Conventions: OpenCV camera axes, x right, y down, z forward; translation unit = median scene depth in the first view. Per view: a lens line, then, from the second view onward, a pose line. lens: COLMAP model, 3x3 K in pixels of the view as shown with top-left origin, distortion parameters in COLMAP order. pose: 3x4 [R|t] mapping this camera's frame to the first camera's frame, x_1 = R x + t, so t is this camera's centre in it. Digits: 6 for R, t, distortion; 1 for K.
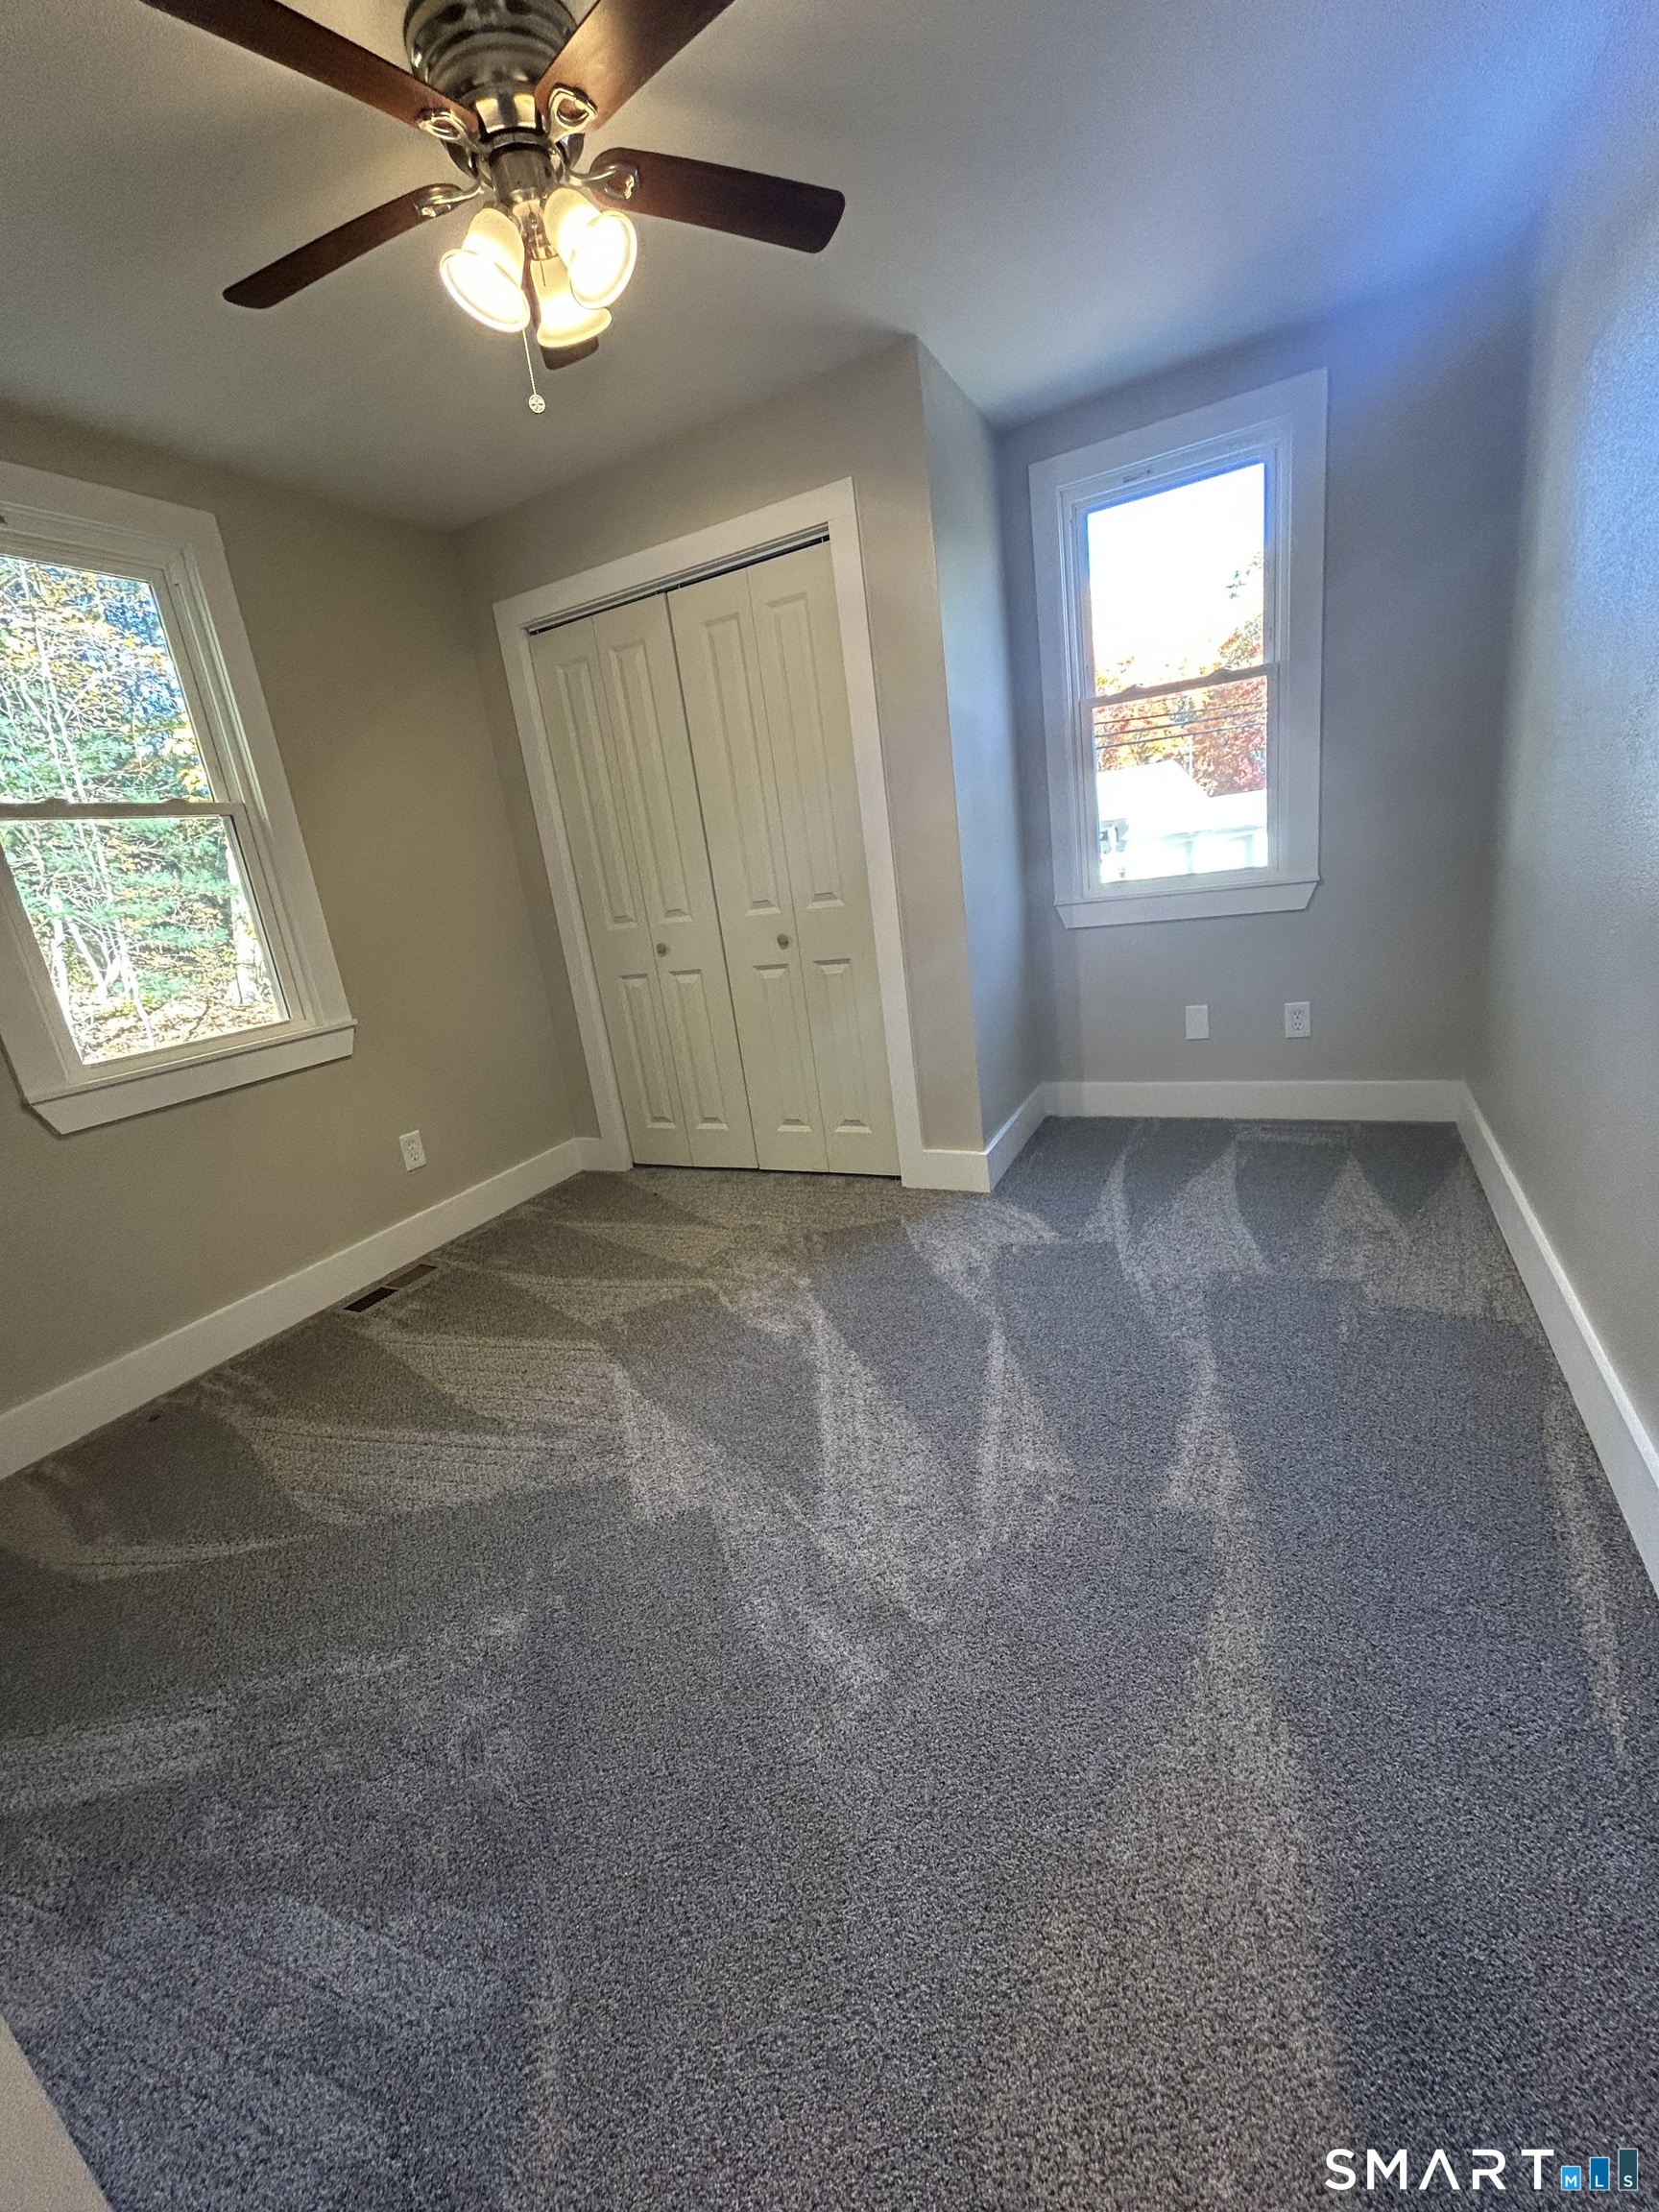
lens RADIAL K [[888.9, 0, 826.3], [0, 888.9, 1116.3], [0, 0, 1]] dist [0.000242, -0.000004]
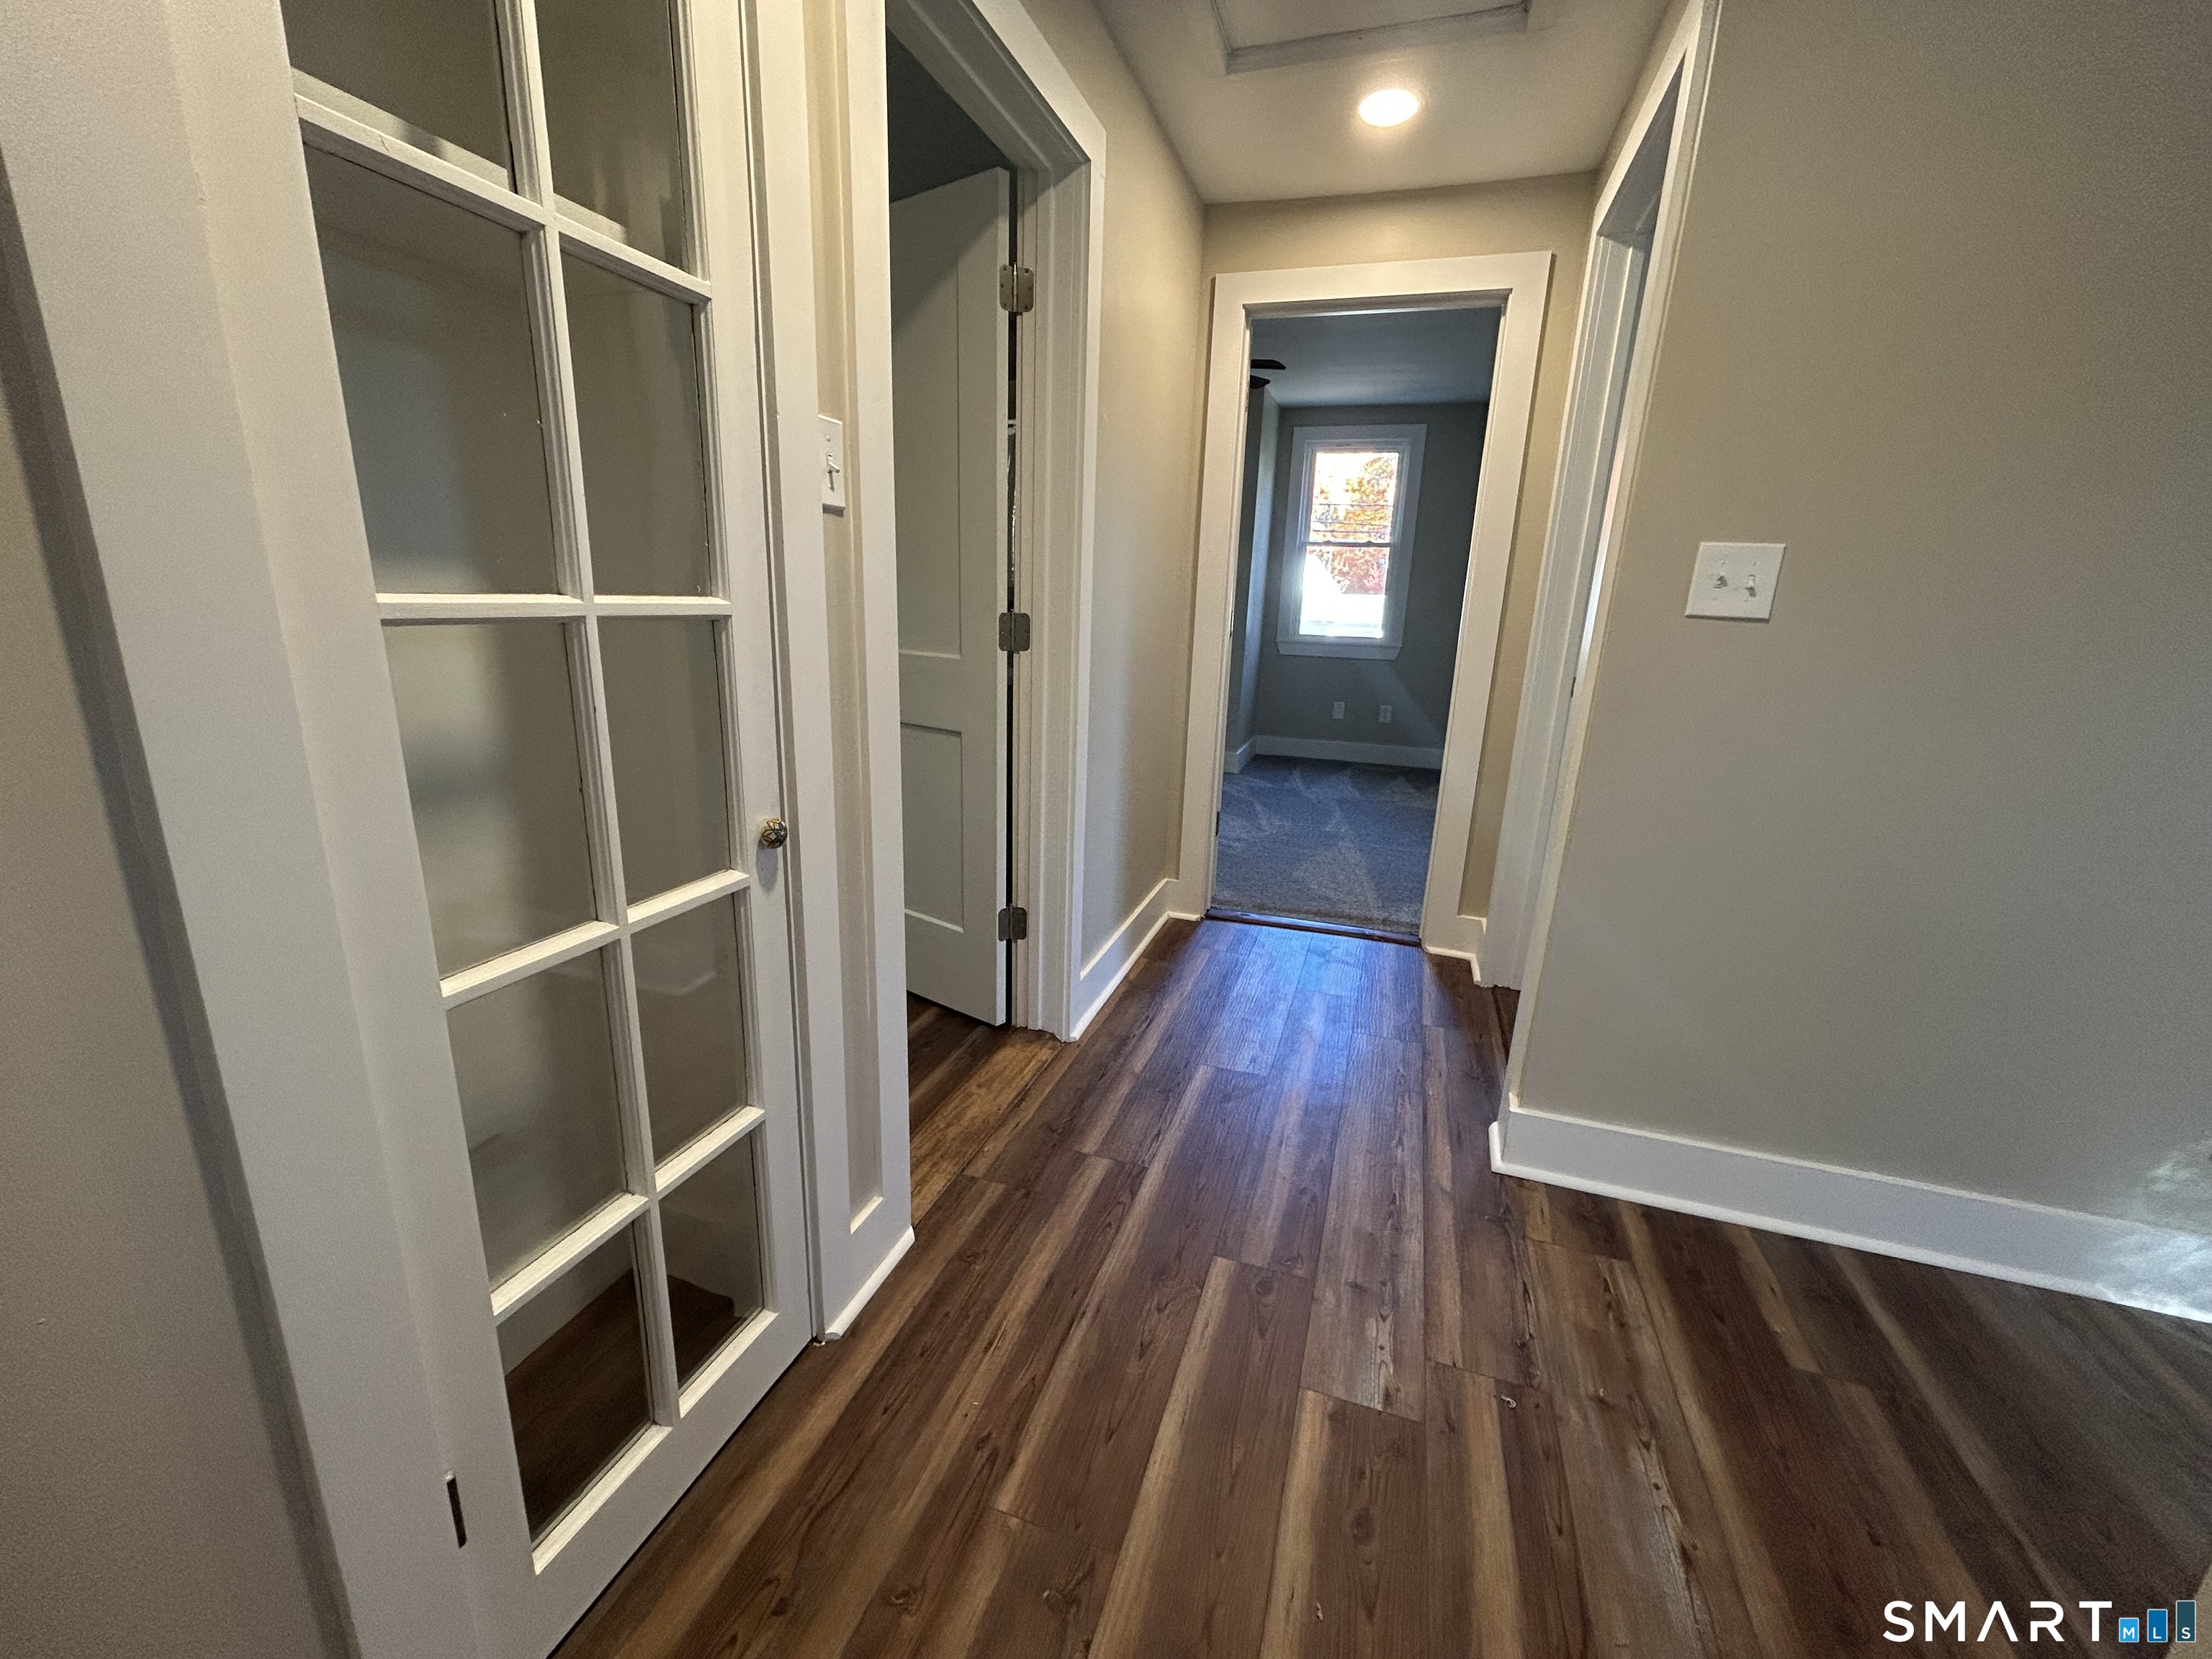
lens RADIAL K [[899.9, 0, 1097.9], [0, 899.9, 828.1], [0, 0, 1]] dist [0.000261, 0.000111]
pose [[0.976974, 0.126360, 0.171918, -0.414411], [-0.120762, 0.991764, -0.042680, 0.301217], [-0.175895, 0.020936, 0.984186, -0.863273]]
